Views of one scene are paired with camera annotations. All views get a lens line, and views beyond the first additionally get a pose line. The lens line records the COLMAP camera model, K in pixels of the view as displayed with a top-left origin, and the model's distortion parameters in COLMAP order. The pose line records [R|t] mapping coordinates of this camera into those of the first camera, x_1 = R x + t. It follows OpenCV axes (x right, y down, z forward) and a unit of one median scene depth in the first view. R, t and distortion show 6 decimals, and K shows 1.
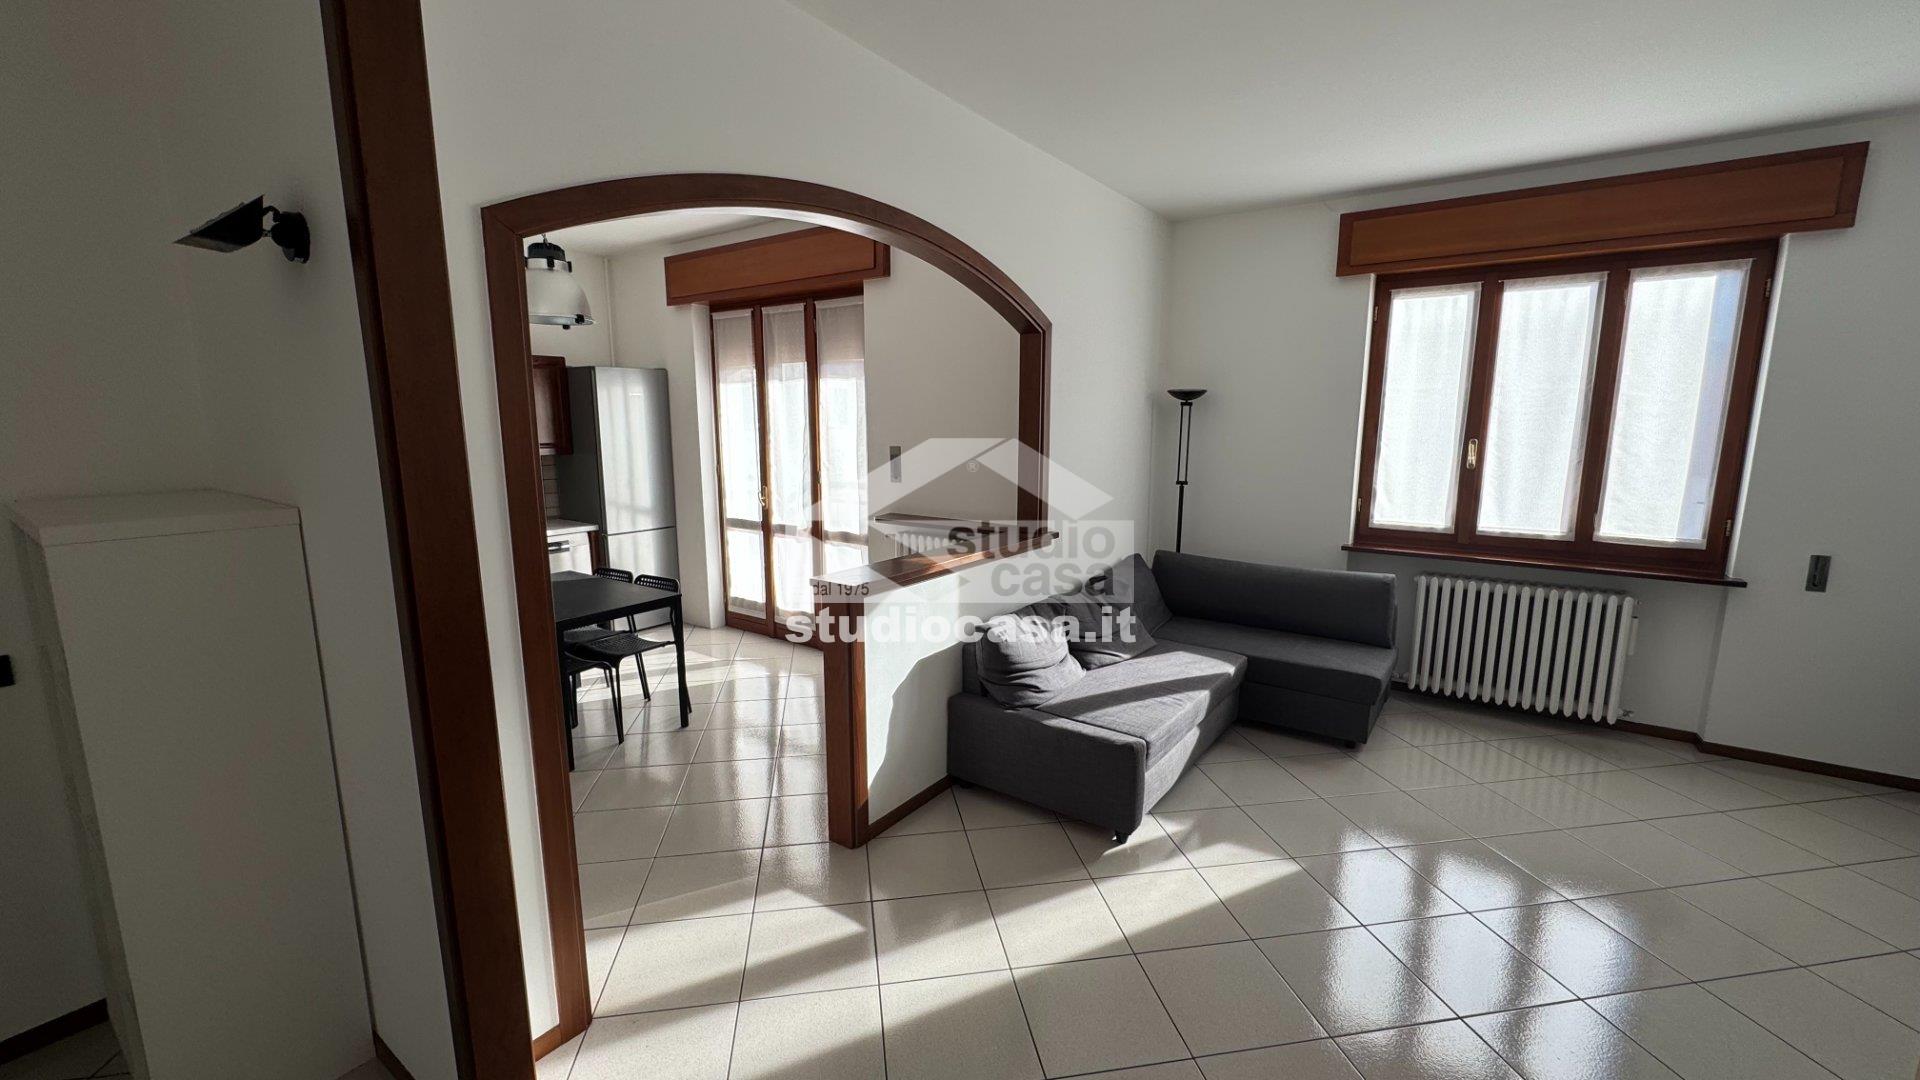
lens RADIAL K [[765.1, 0, 961.3], [0, 765.1, 544.8], [0, 0, 1]] dist [-0.001180, 0.000057]
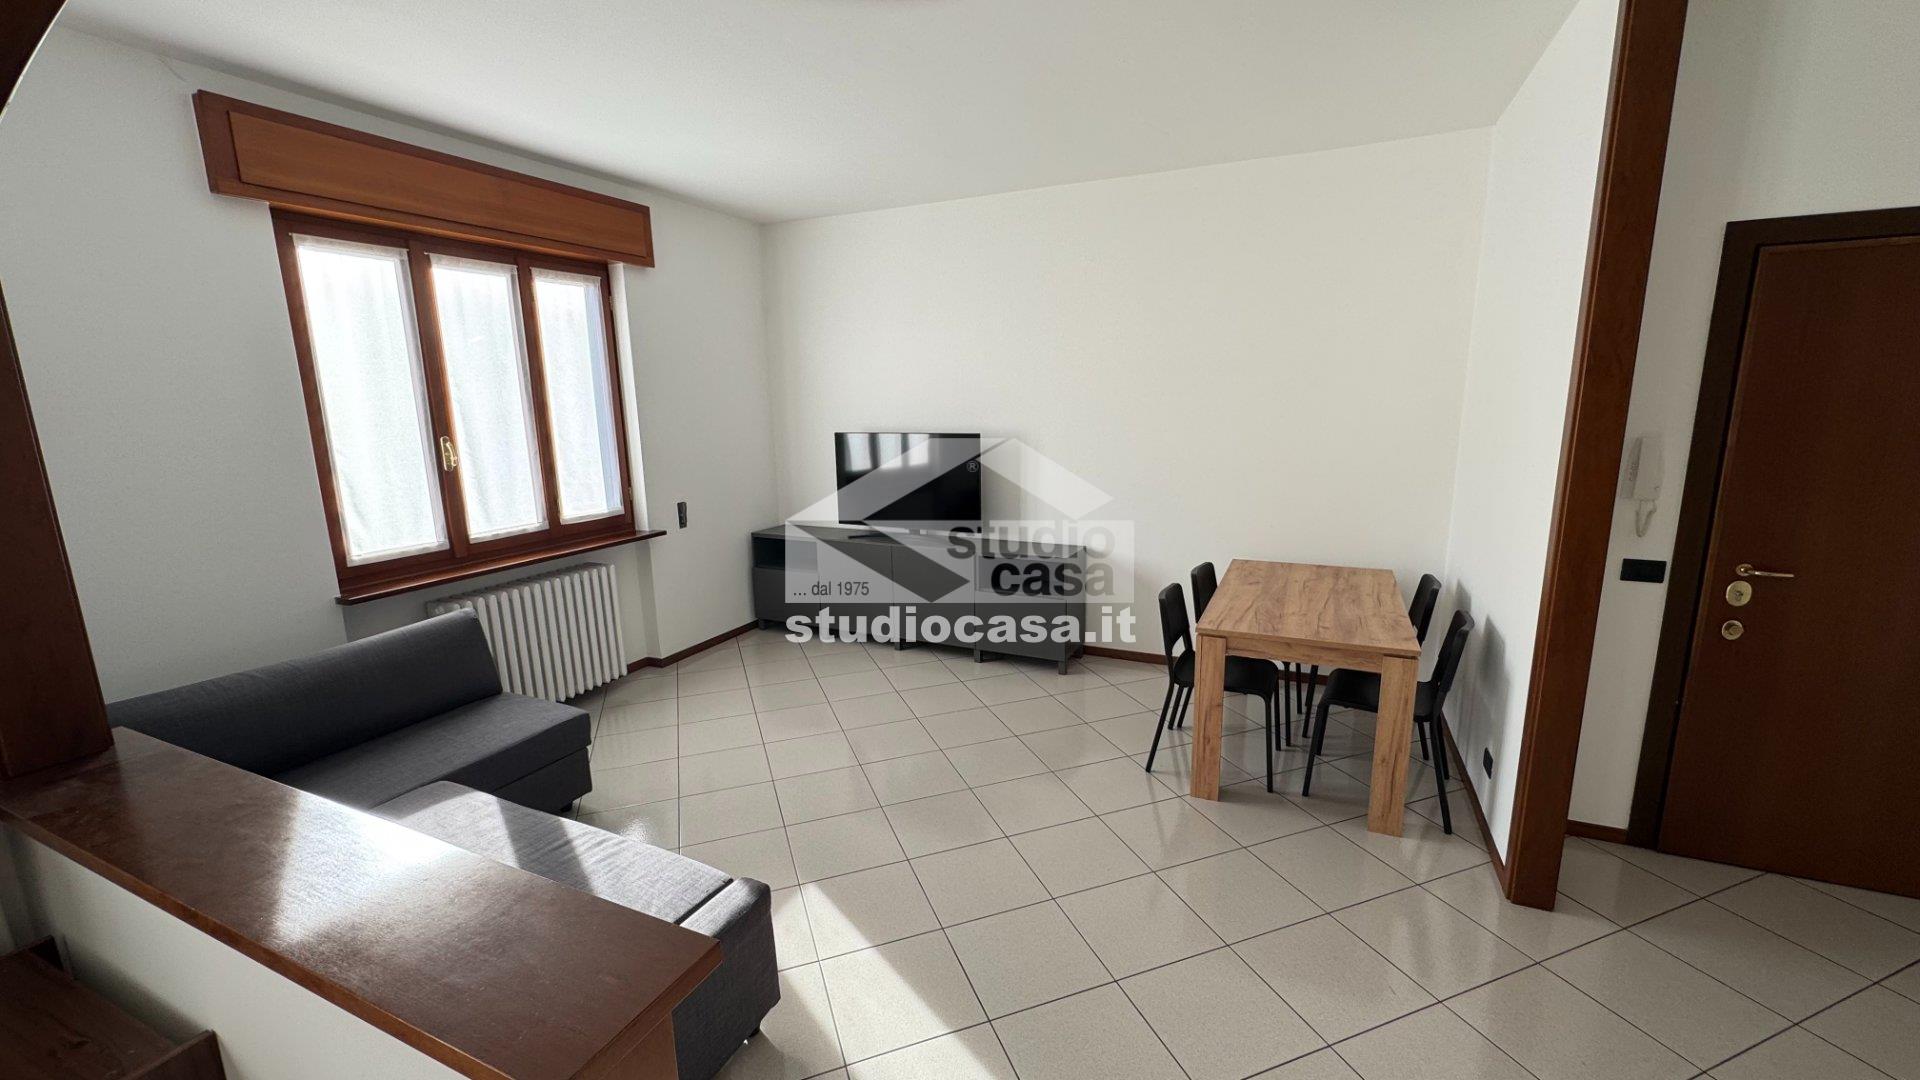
lens RADIAL K [[765.1, 0, 961.3], [0, 765.1, 544.8], [0, 0, 1]] dist [-0.001180, 0.000057]
pose [[-0.177168, -0.189024, 0.965858, -0.303393], [0.183035, 0.957933, 0.221048, -0.111521], [-0.967011, 0.215949, -0.135117, 0.613035]]
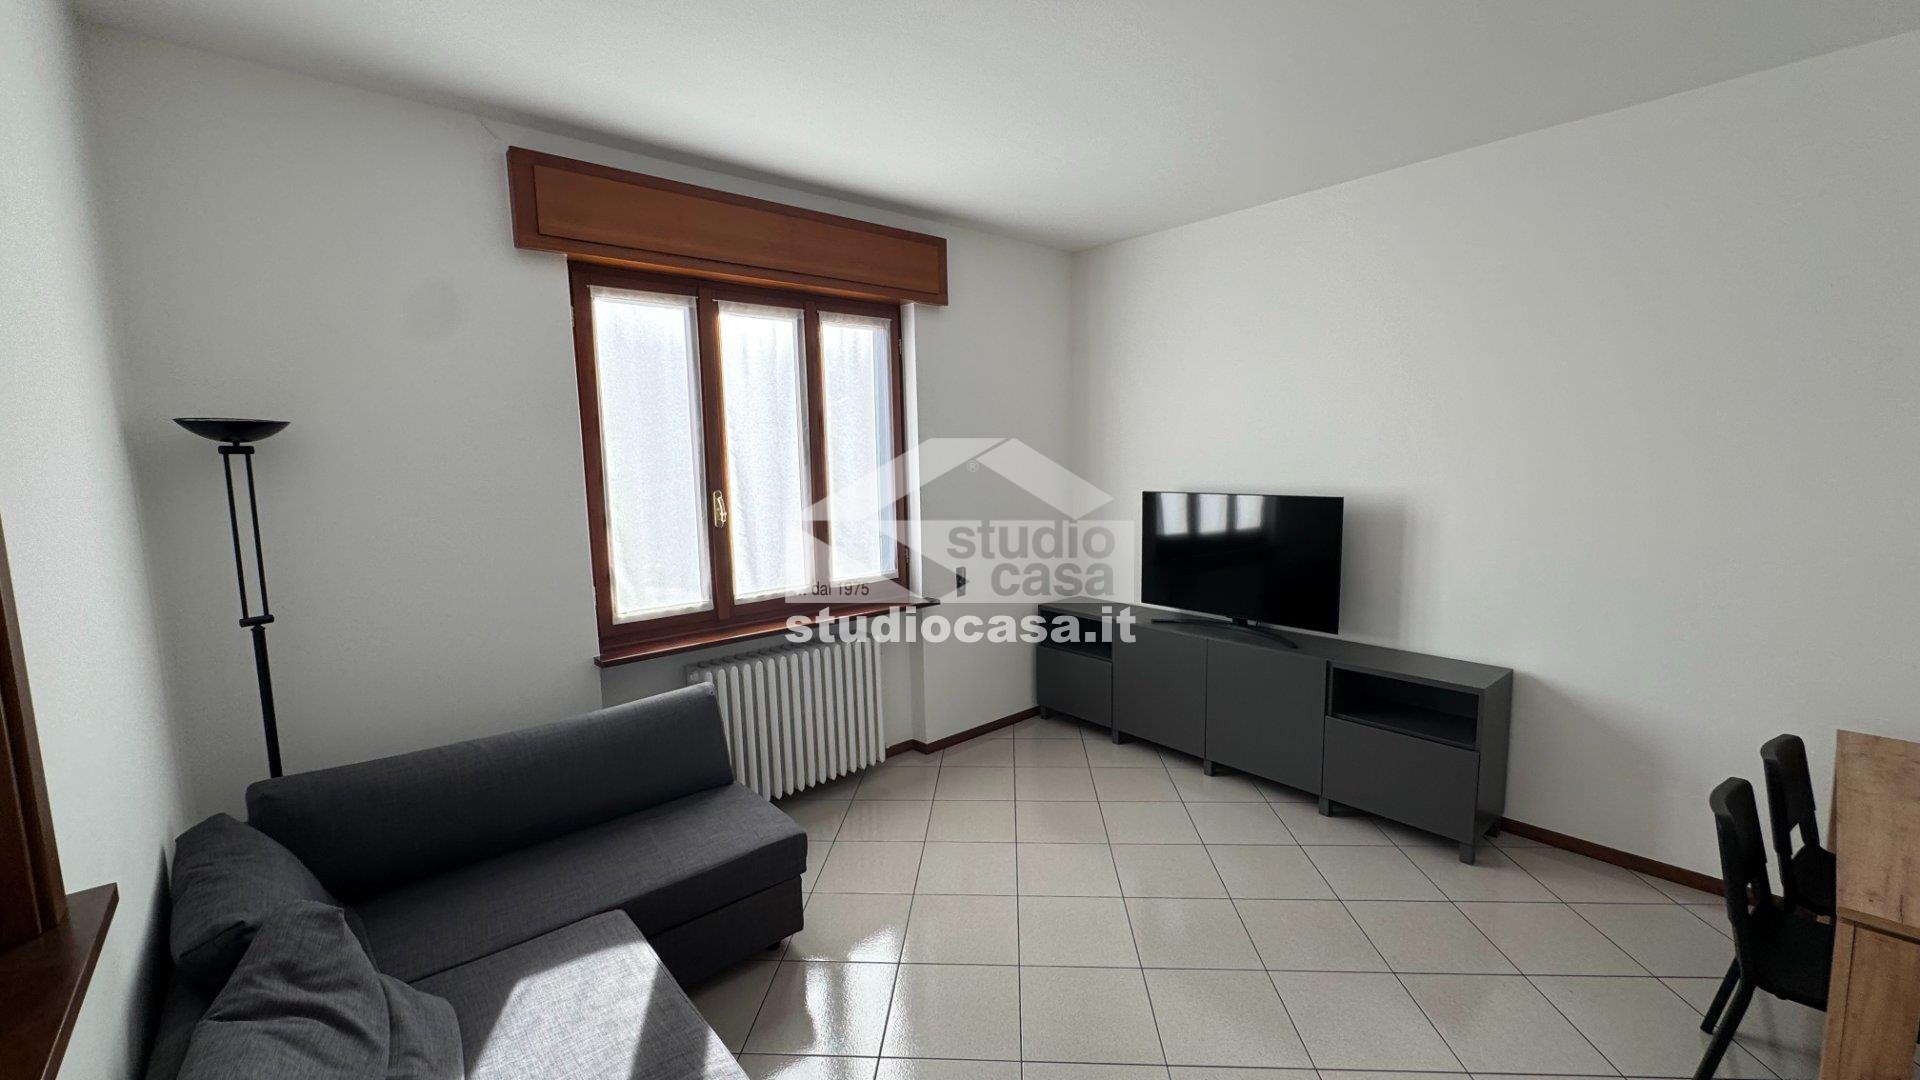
lens RADIAL K [[765.1, 0, 961.3], [0, 765.1, 544.8], [0, 0, 1]] dist [-0.001180, 0.000057]
pose [[0.230178, -0.122103, 0.965458, -0.063185], [0.185063, 0.979485, 0.079756, -0.104820], [-0.955390, 0.160313, 0.248053, 0.592944]]
